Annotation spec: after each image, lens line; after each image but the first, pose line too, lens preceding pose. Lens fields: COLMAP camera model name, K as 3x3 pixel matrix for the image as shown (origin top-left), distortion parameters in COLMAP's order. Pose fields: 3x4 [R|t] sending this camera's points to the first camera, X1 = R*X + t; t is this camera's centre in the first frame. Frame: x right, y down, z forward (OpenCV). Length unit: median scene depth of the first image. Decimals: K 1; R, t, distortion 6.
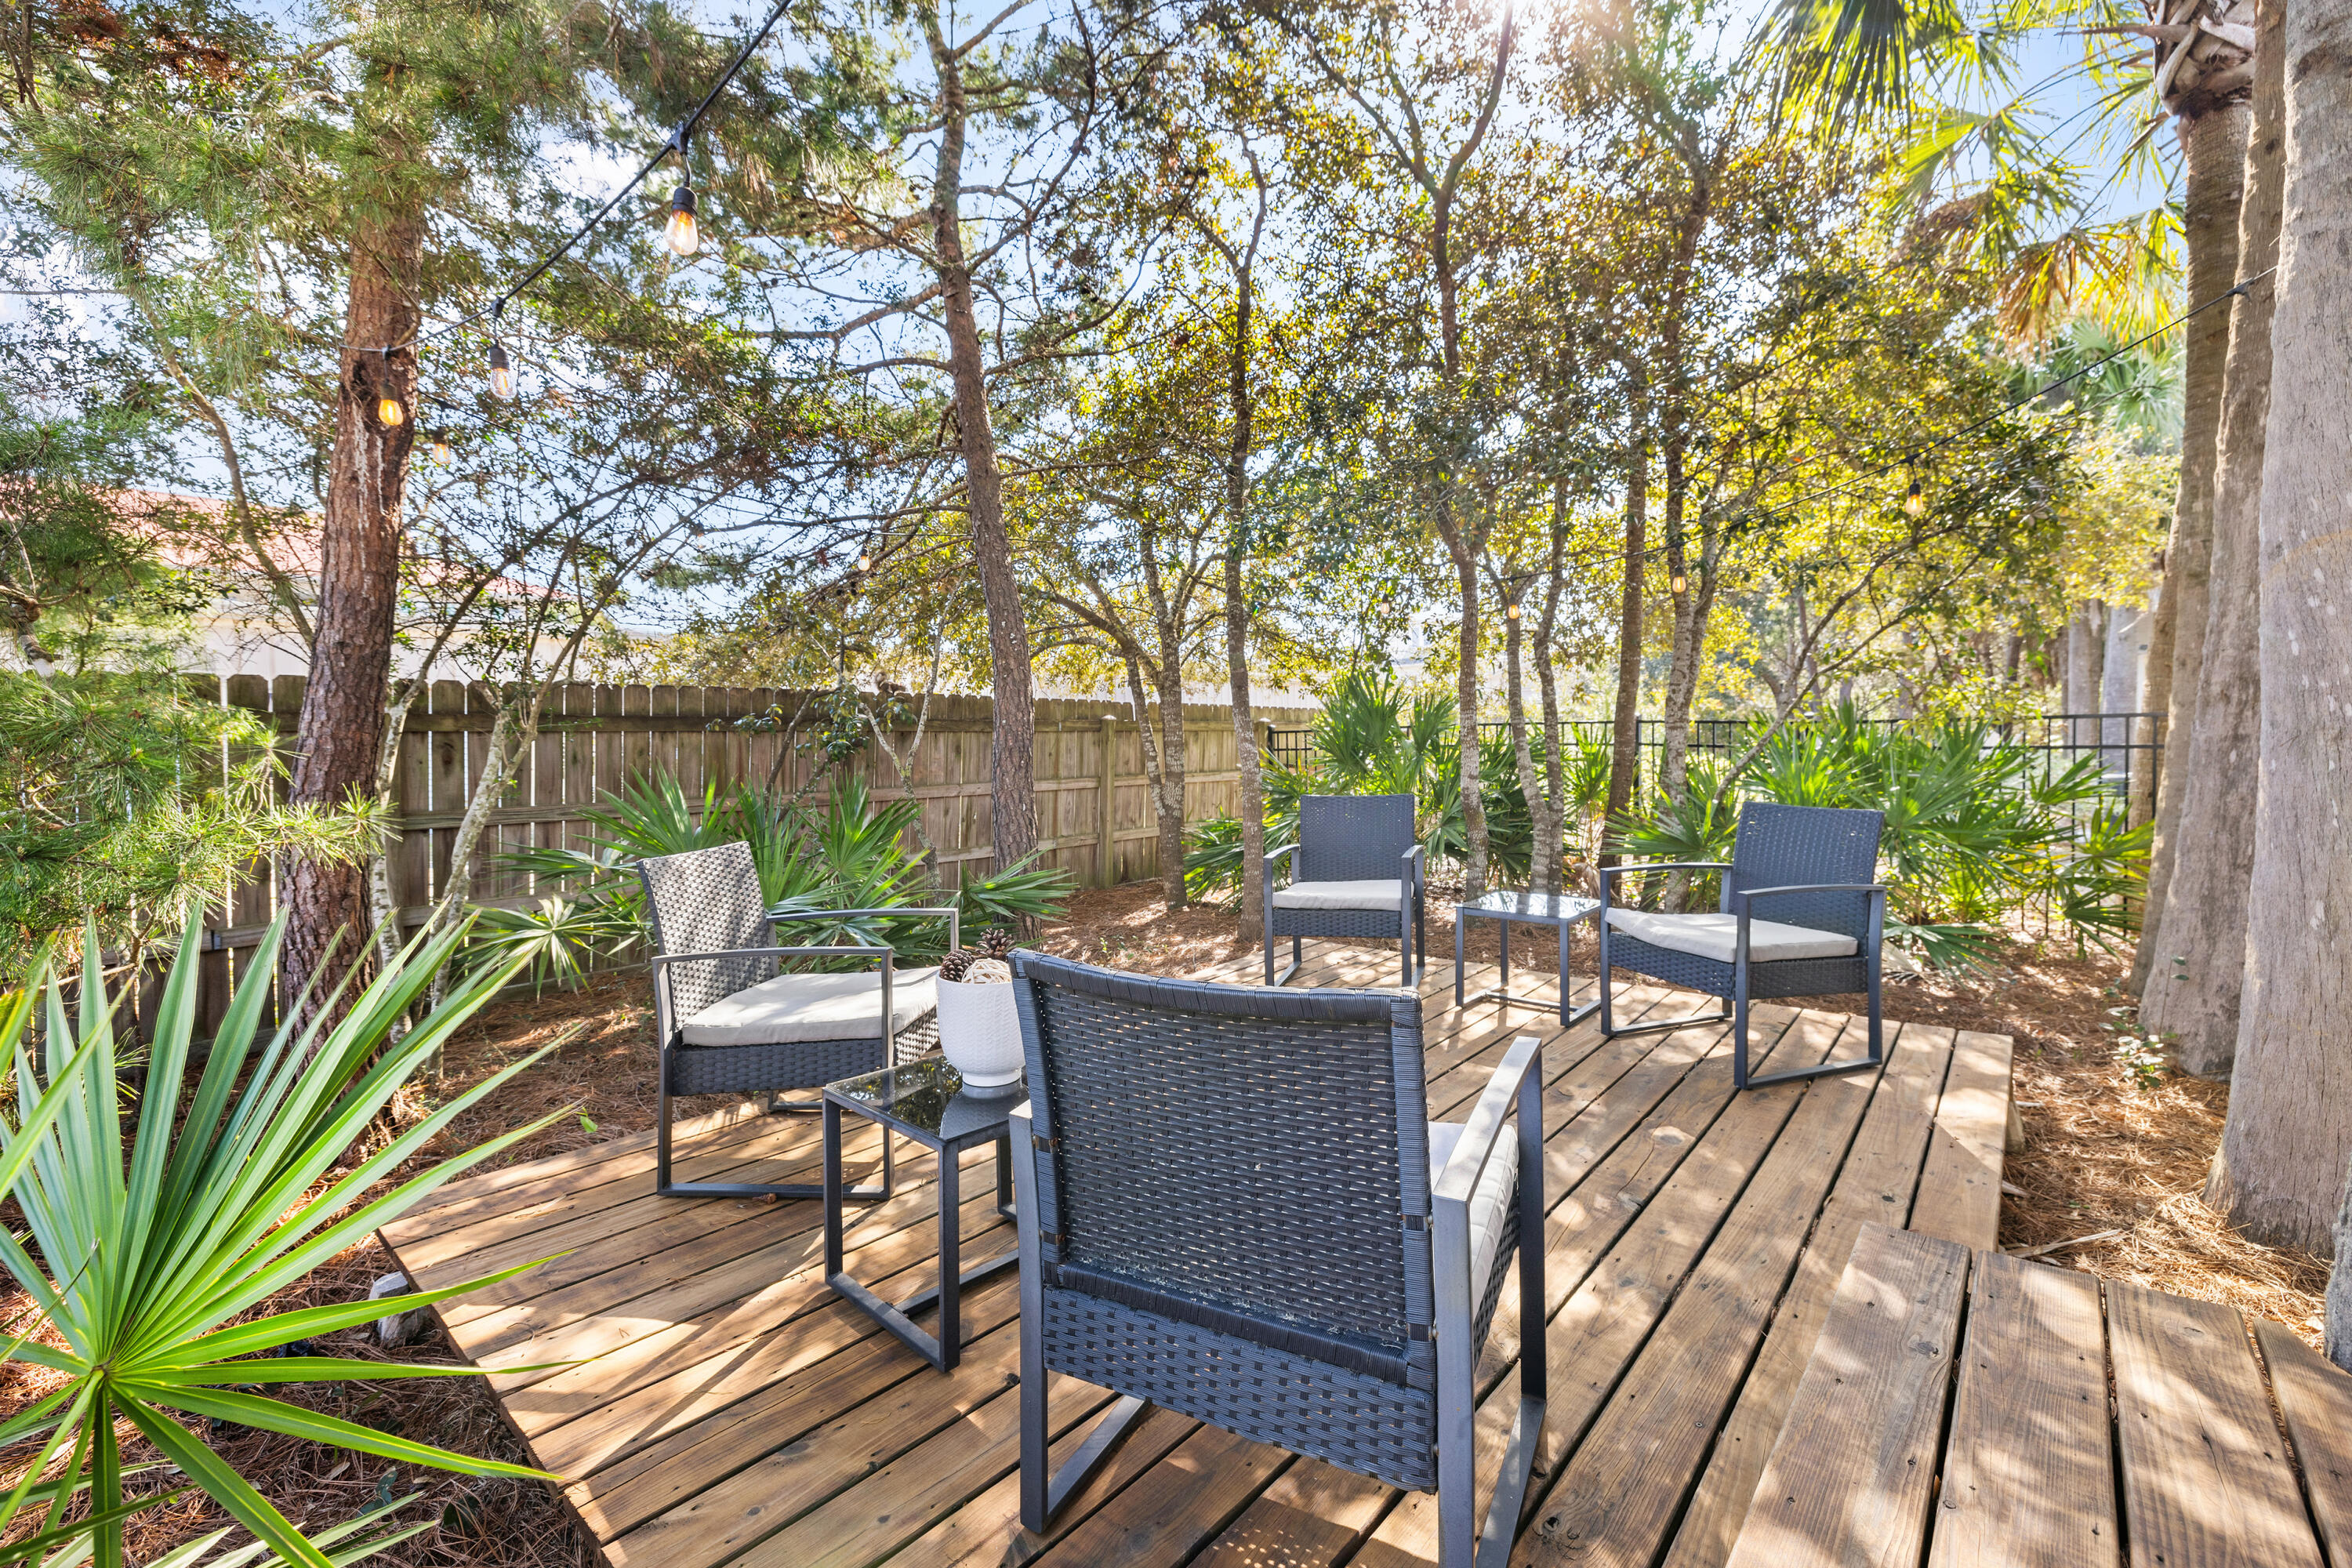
lens RADIAL K [[1009.4, 0, 1230.1], [0, 1009.4, 770.1], [0, 0, 1]] dist [-0.000663, 0.000294]
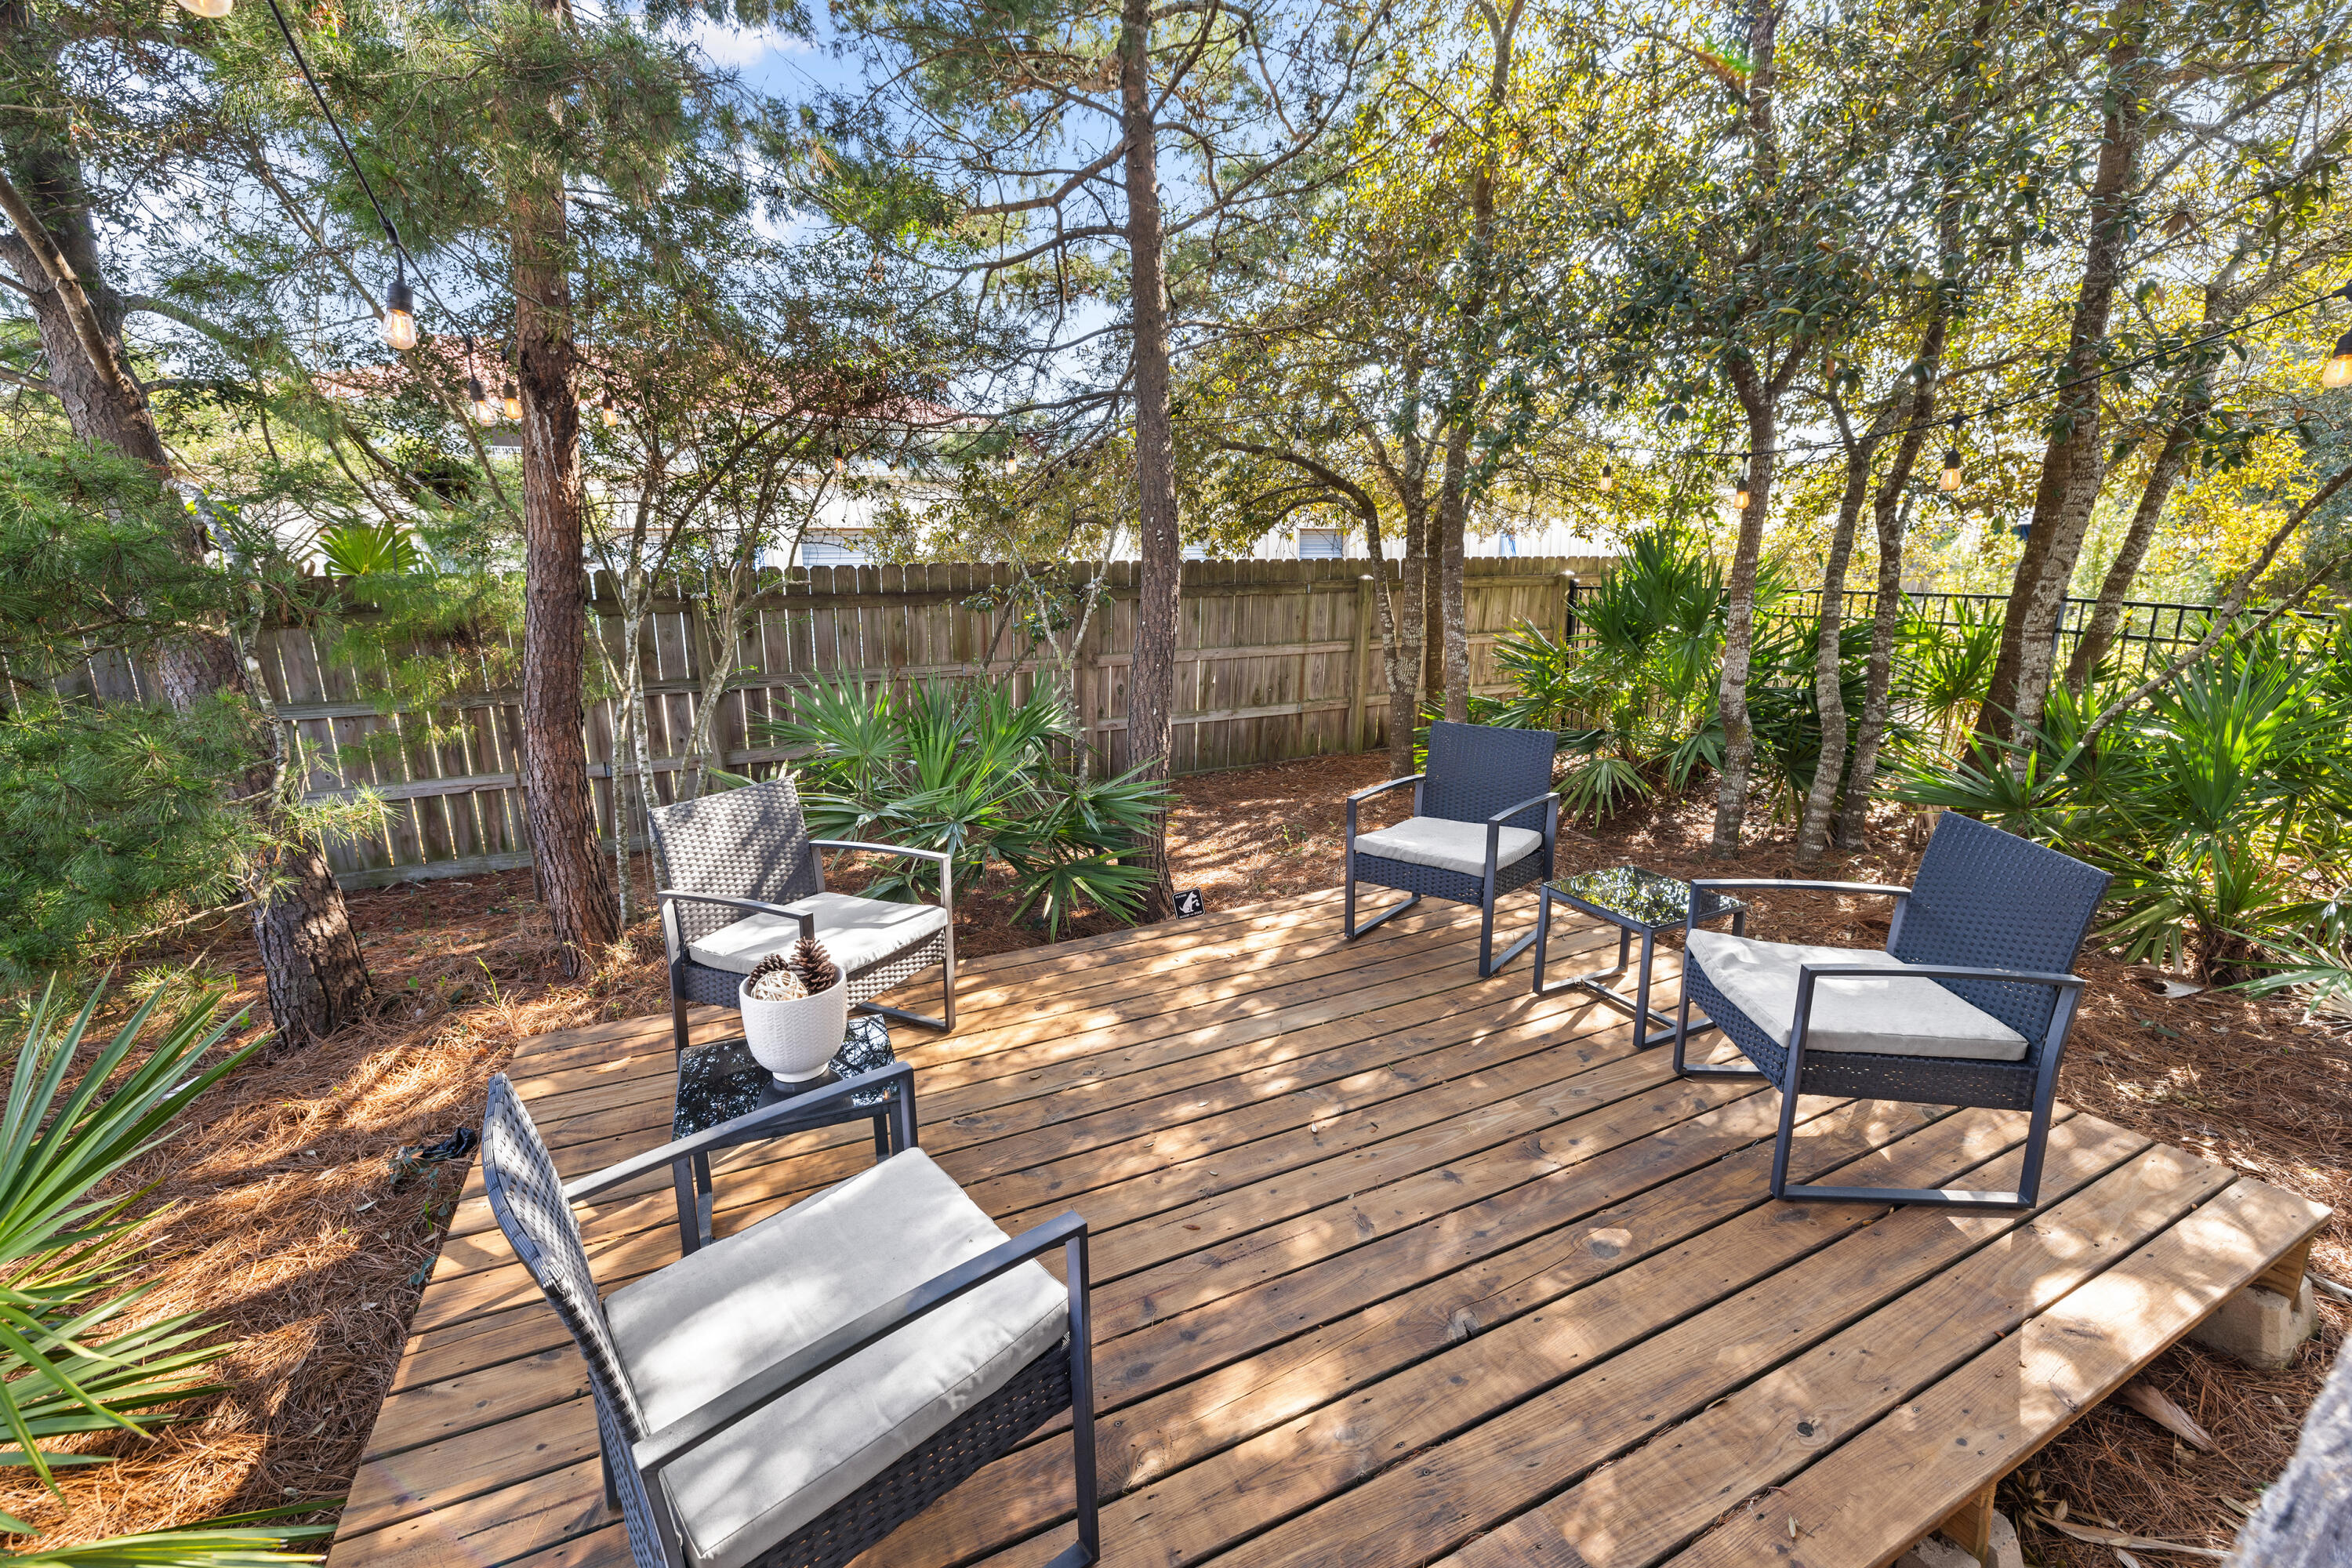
lens RADIAL K [[1009.4, 0, 1182.9], [0, 1009.4, 771.8], [0, 0, 1]] dist [-0.000663, 0.000294]
pose [[0.912549, 0.093999, -0.398018, 0.224334], [-0.018620, 0.981768, 0.189170, -0.093138], [0.408543, -0.165216, 0.897662, 0.094782]]
